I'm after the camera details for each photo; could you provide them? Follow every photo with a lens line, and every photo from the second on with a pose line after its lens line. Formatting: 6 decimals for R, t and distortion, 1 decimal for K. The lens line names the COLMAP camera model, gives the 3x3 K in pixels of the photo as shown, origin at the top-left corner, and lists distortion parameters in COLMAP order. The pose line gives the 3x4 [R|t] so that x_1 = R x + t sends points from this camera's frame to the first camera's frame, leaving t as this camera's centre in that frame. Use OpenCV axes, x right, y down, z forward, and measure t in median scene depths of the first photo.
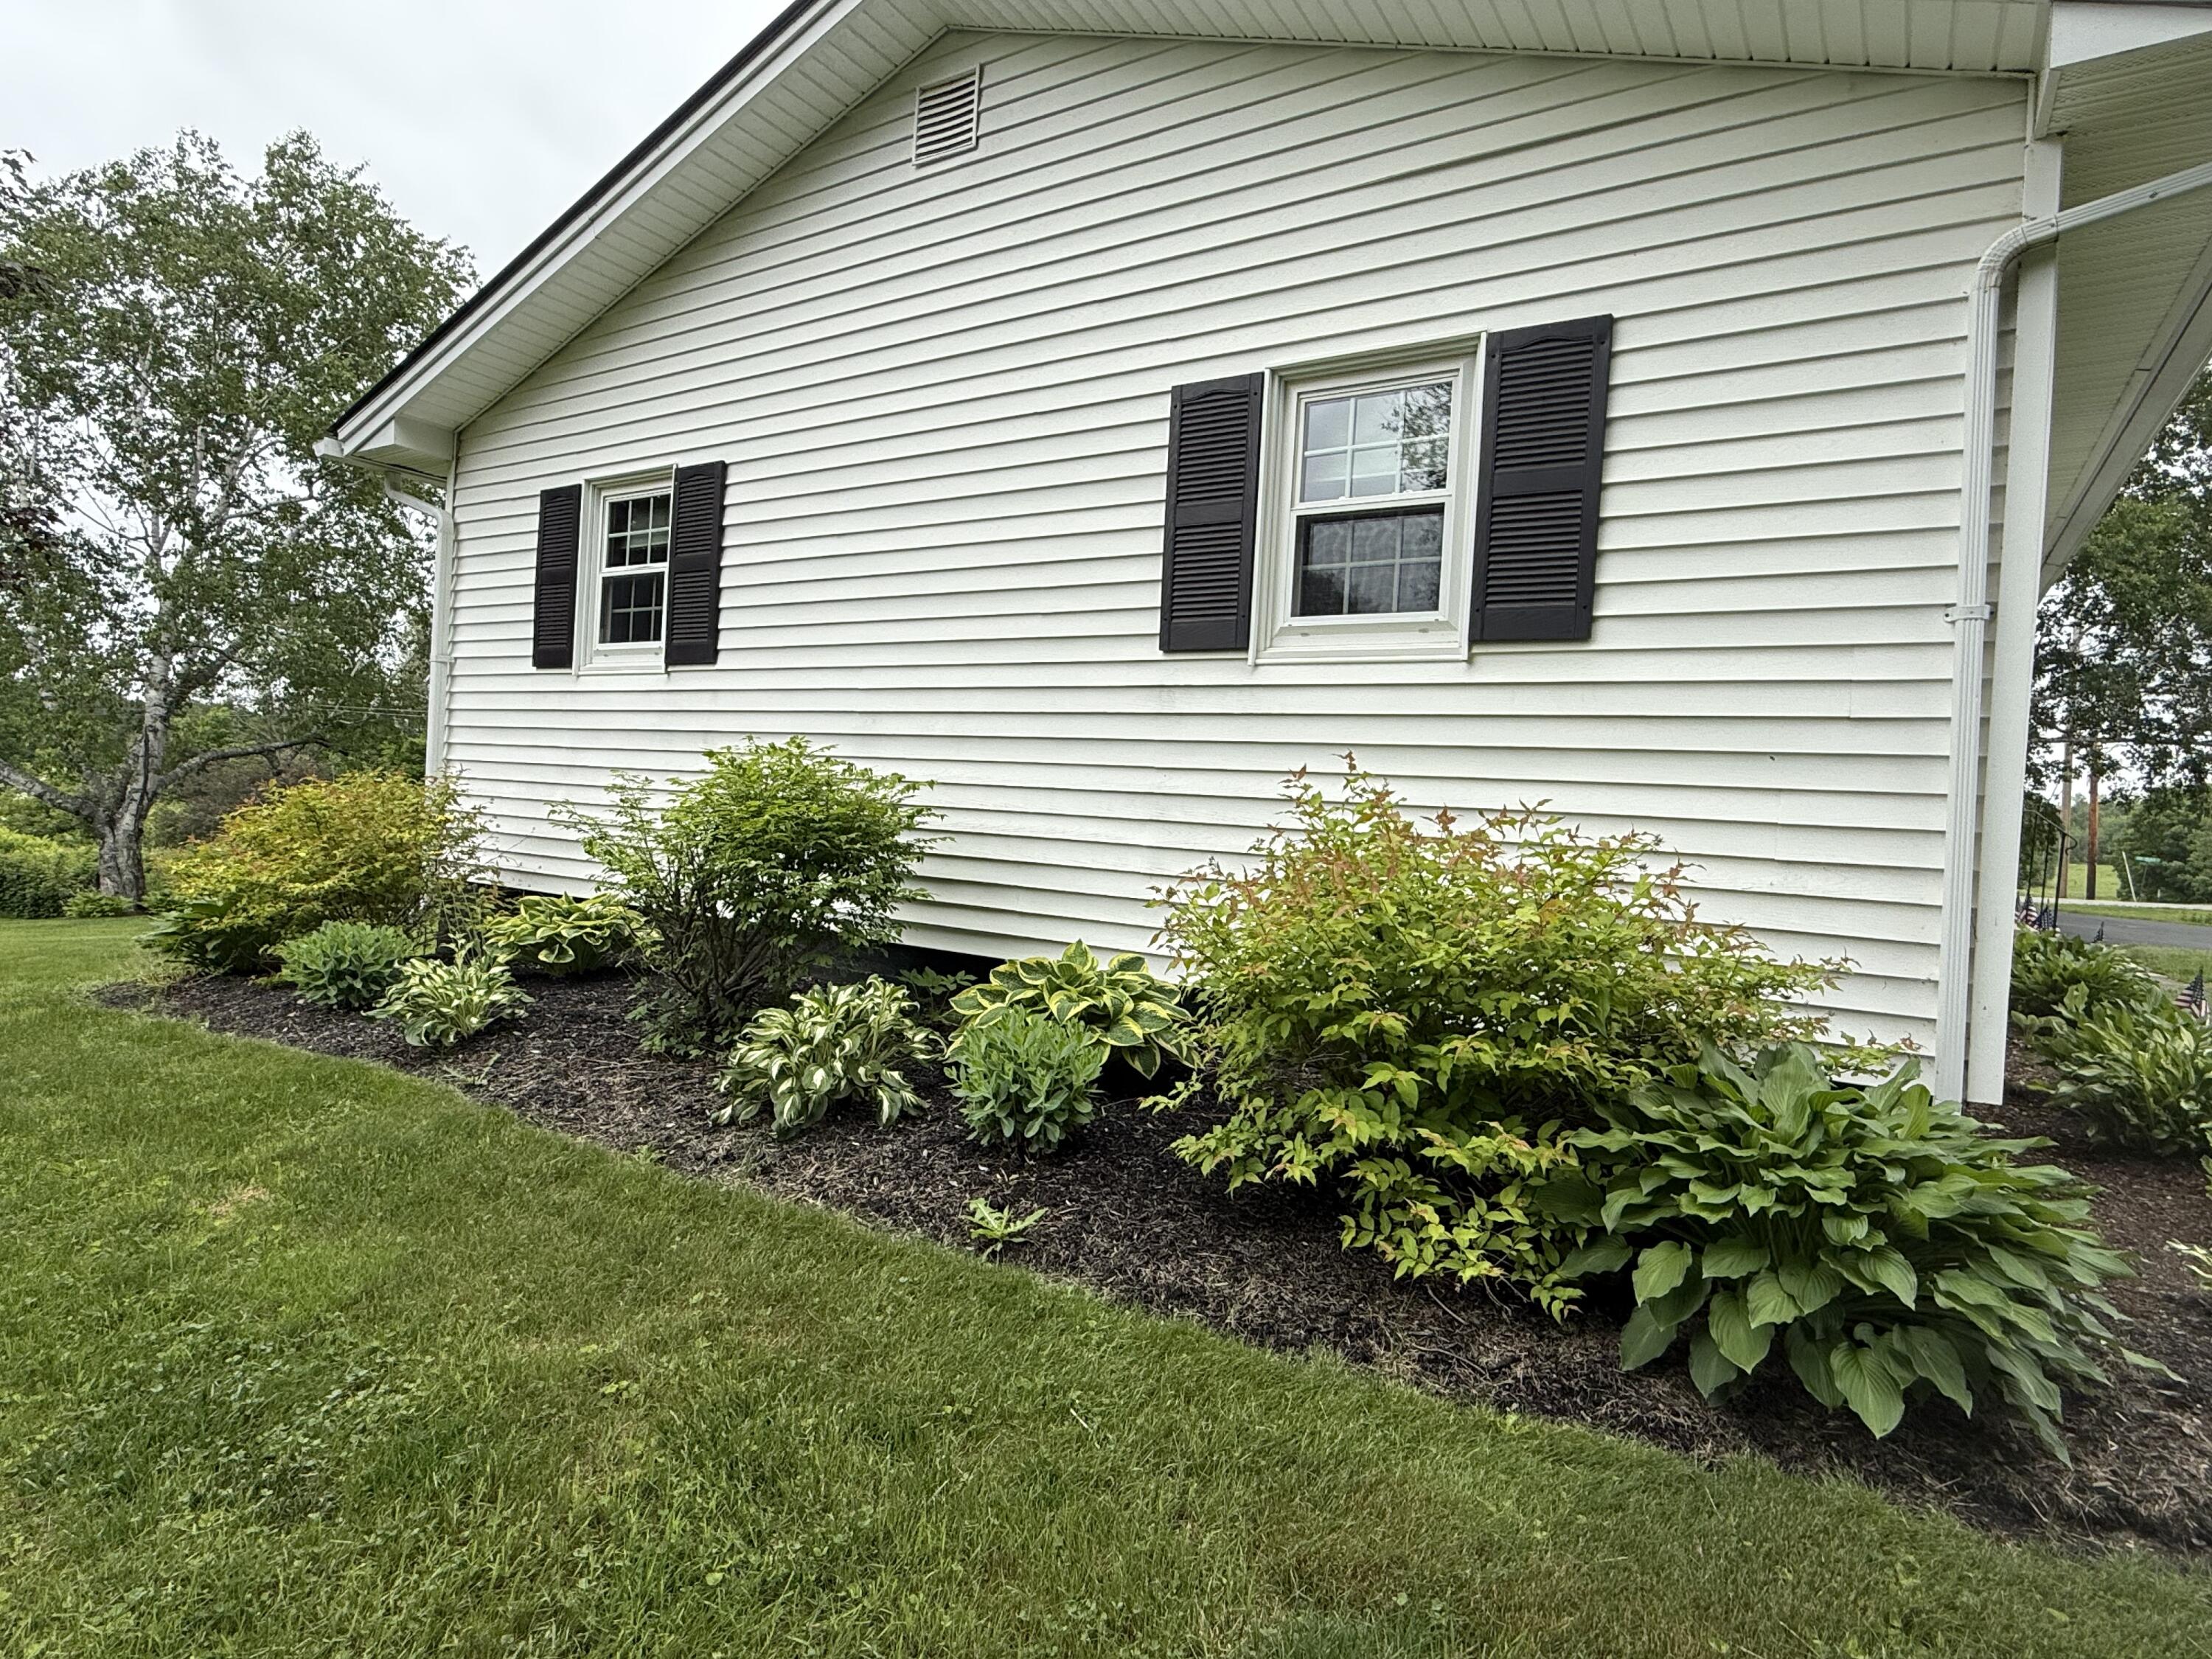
lens RADIAL K [[2101.6, 0, 1106.0], [0, 2101.6, 829.5], [0, 0, 1]] dist [0.011810, 0.002003]
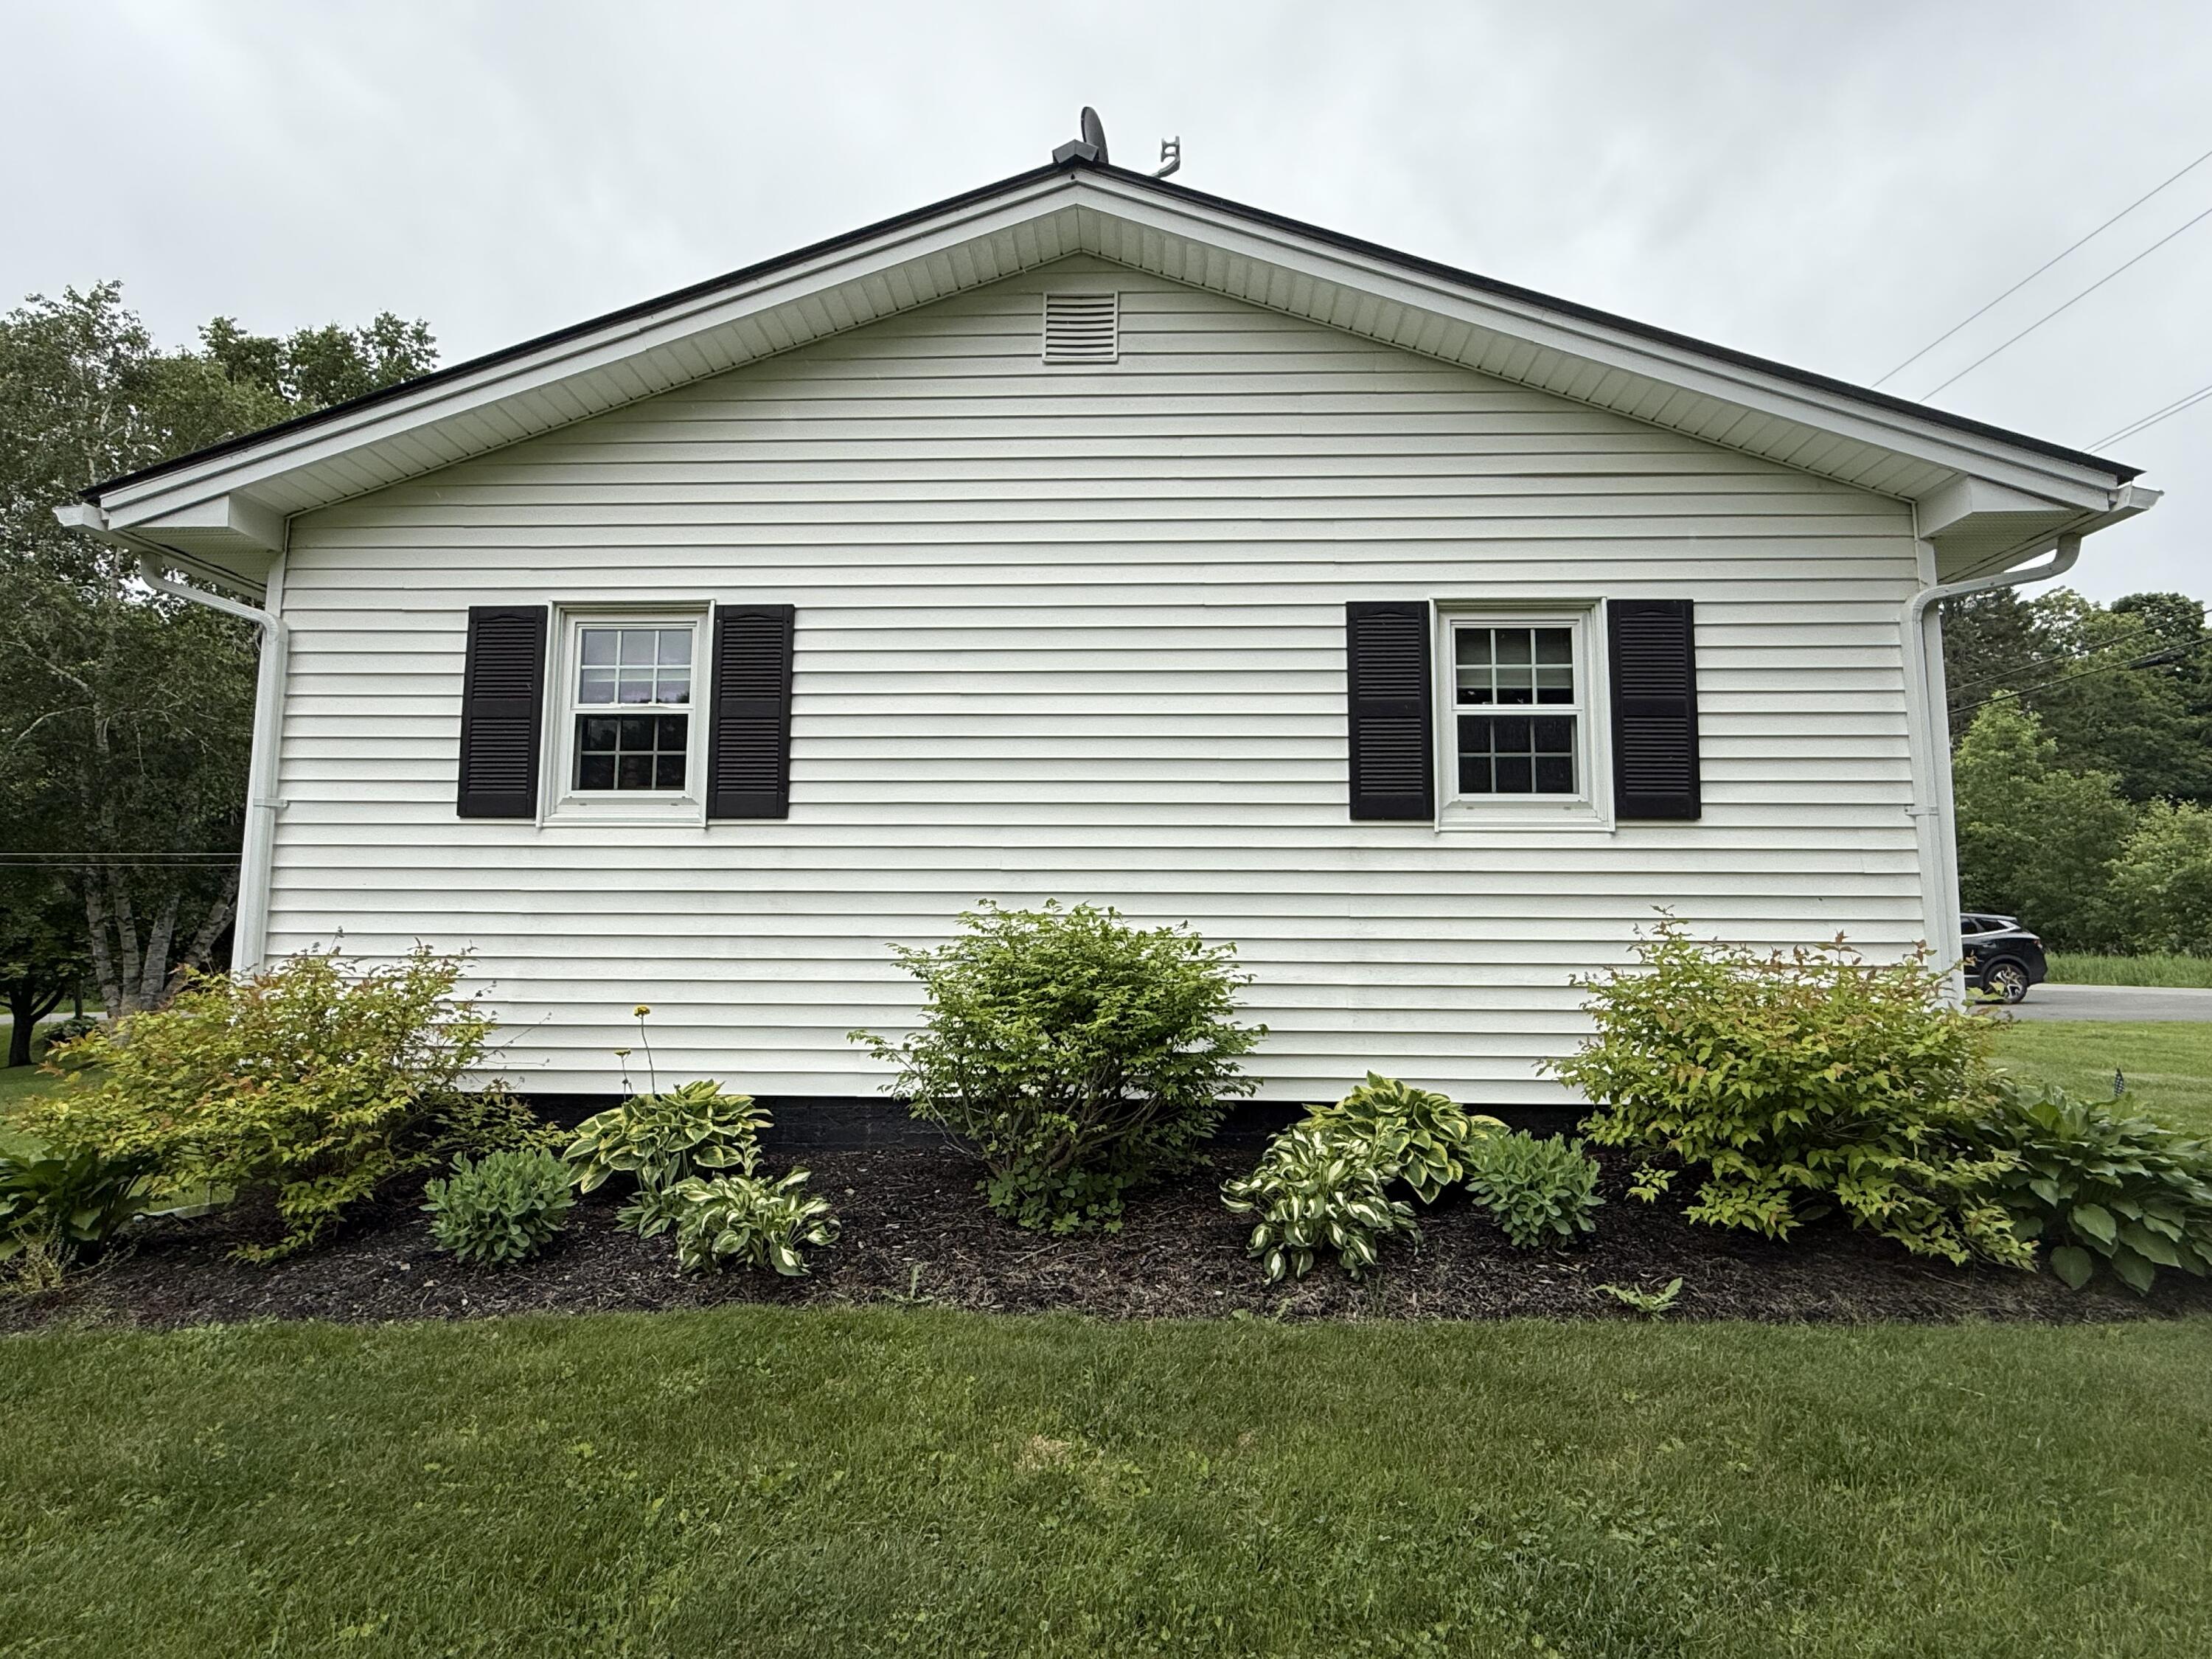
lens RADIAL K [[1190.4, 0, 1100.6], [0, 1190.4, 828.8], [0, 0, 1]] dist [-0.000378, 0.000340]
pose [[0.694242, 0.020833, 0.719440, -0.515134], [0.039908, 0.996929, -0.067378, -0.036550], [-0.718634, 0.075488, 0.691279, 0.591414]]
